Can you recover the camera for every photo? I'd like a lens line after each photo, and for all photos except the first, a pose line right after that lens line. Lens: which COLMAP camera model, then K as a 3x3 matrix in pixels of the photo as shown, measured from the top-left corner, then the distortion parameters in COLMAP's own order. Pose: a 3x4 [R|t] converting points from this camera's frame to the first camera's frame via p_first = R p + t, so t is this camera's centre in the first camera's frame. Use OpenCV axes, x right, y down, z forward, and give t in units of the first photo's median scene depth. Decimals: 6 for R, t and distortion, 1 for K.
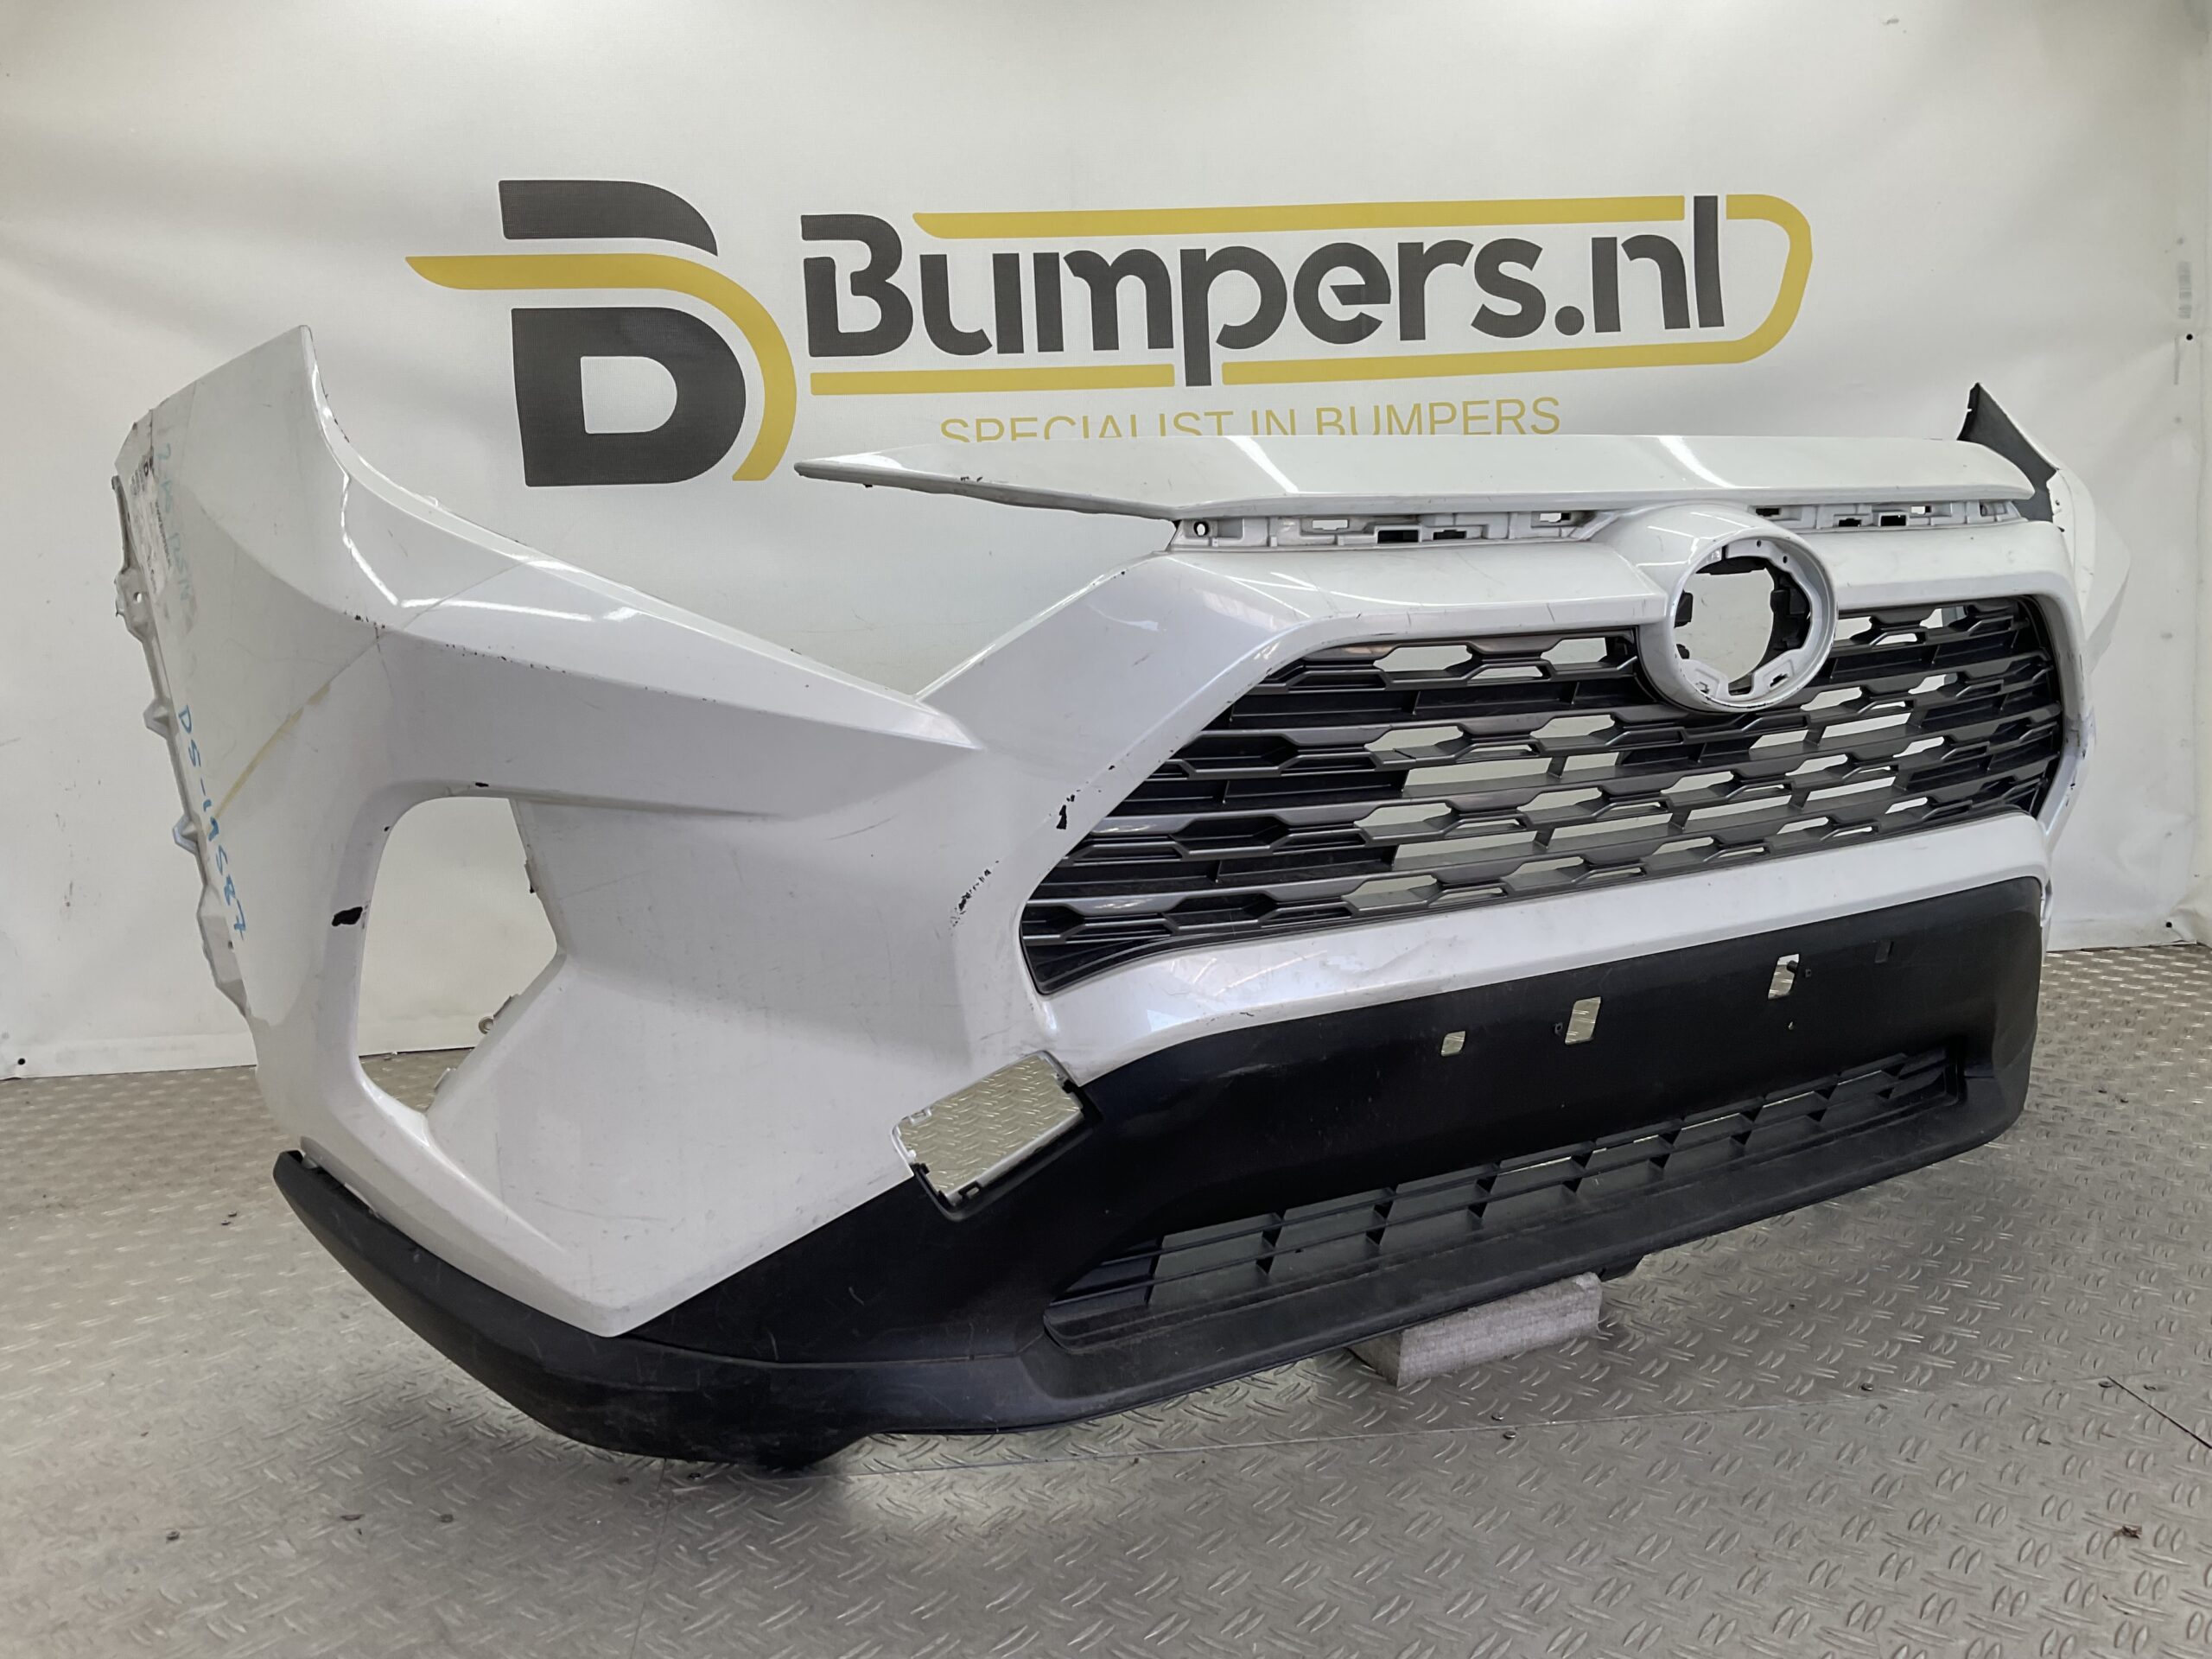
lens RADIAL K [[1812.1, 0, 1106.0], [0, 1812.1, 829.5], [0, 0, 1]] dist [0.126761, -0.271883]
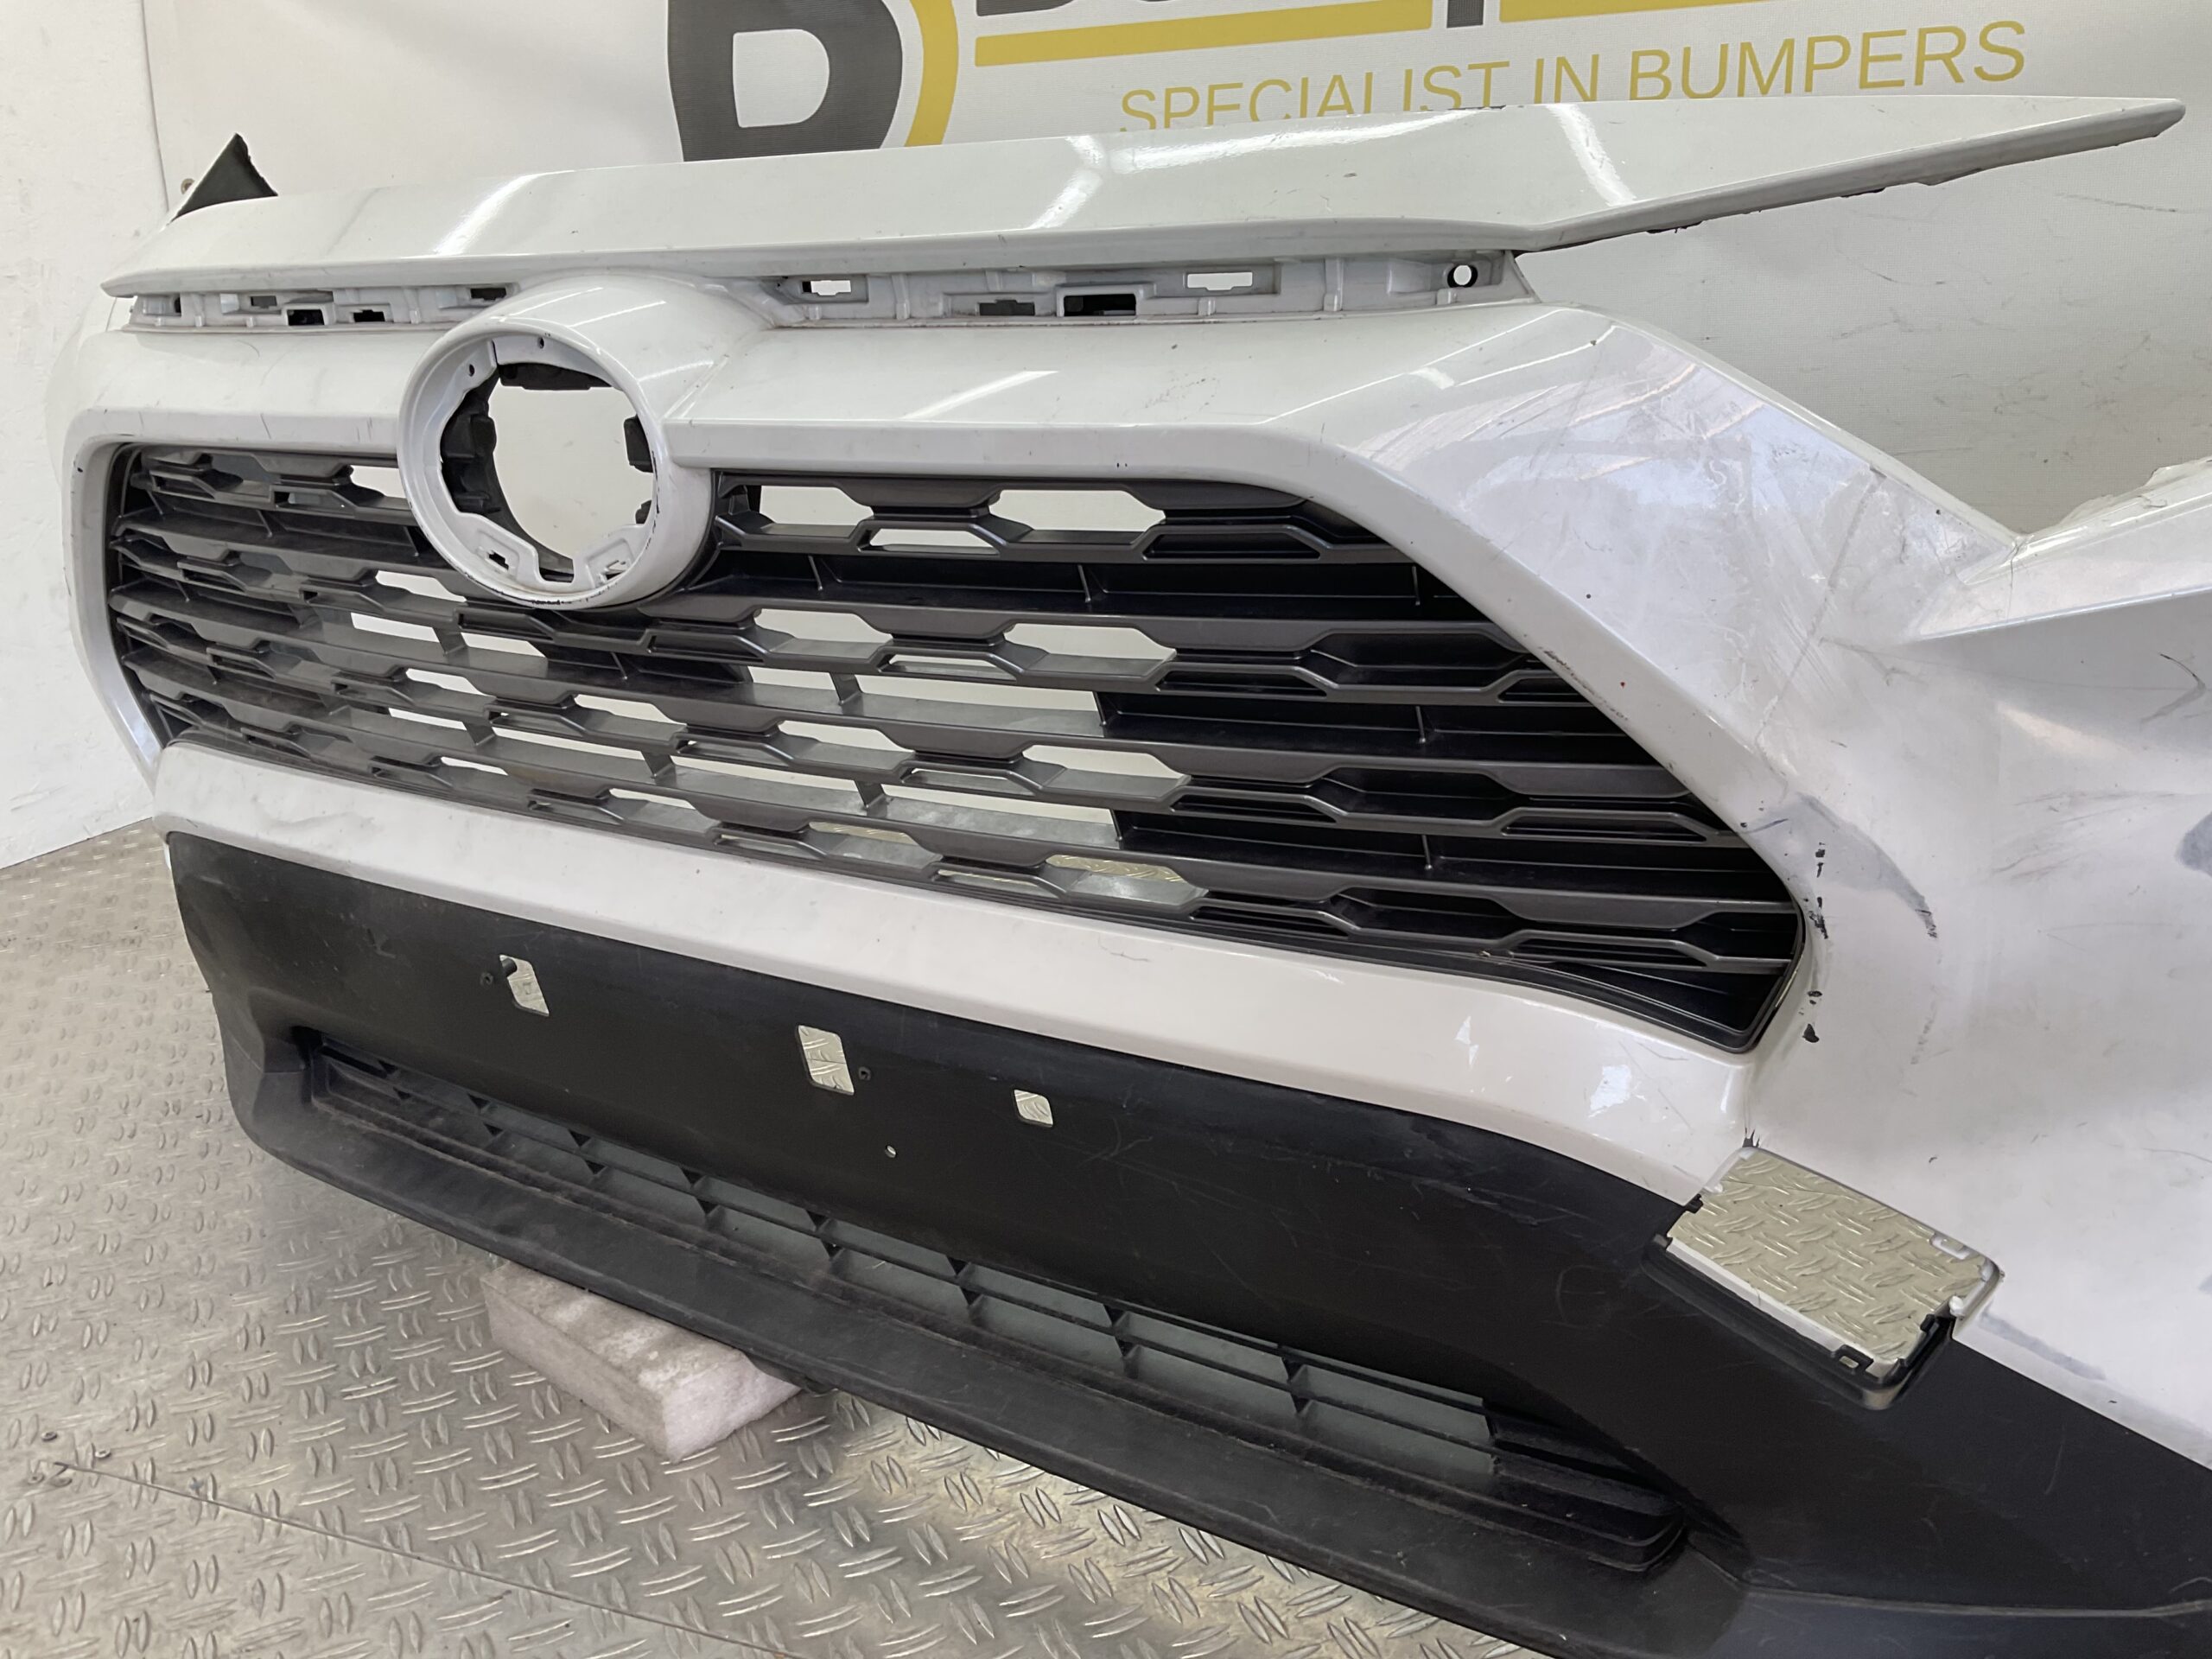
lens RADIAL K [[1812.1, 0, 1106.0], [0, 1812.1, 829.5], [0, 0, 1]] dist [0.126761, -0.271883]
pose [[0.895240, 0.132192, -0.425523, 0.274569], [-0.055440, 0.980604, 0.187994, -0.062857], [0.442121, -0.144709, 0.885205, 0.257824]]
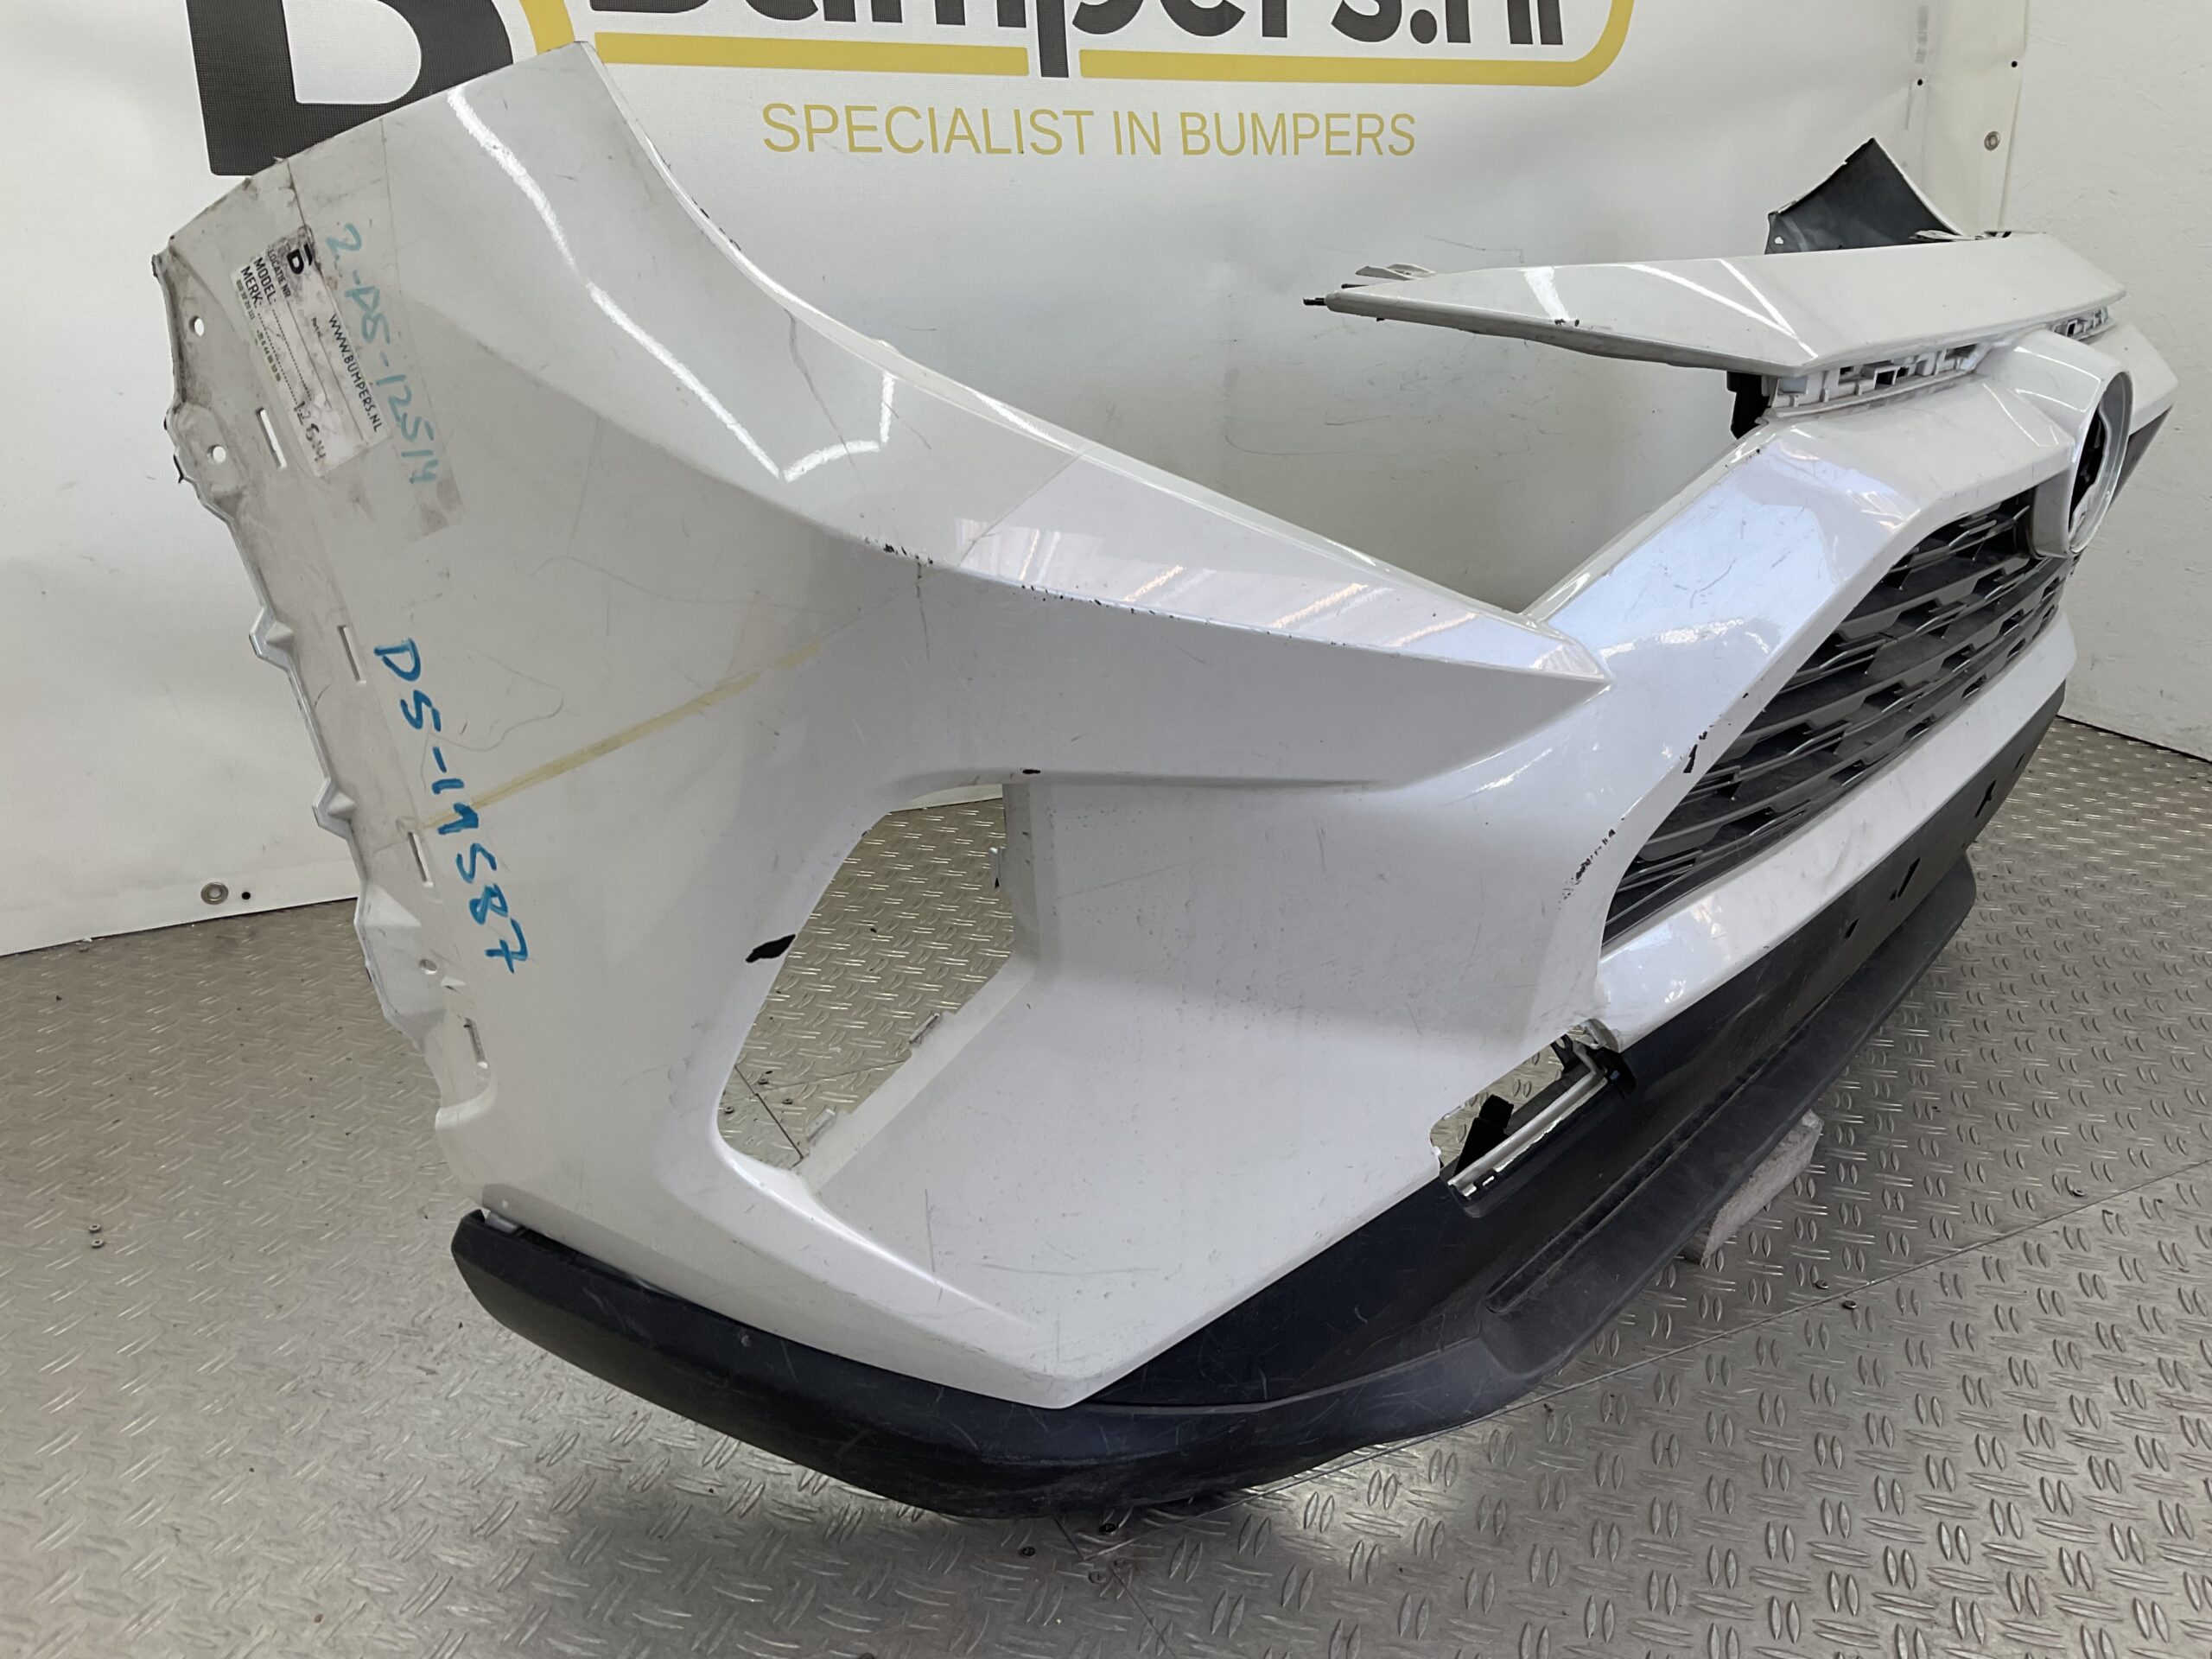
lens RADIAL K [[1812.1, 0, 1106.0], [0, 1812.1, 829.5], [0, 0, 1]] dist [0.126761, -0.271883]
pose [[0.932686, -0.083132, 0.350980, -0.256937], [0.016163, 0.981732, 0.189580, -0.061947], [-0.360328, -0.171146, 0.916991, 0.151207]]
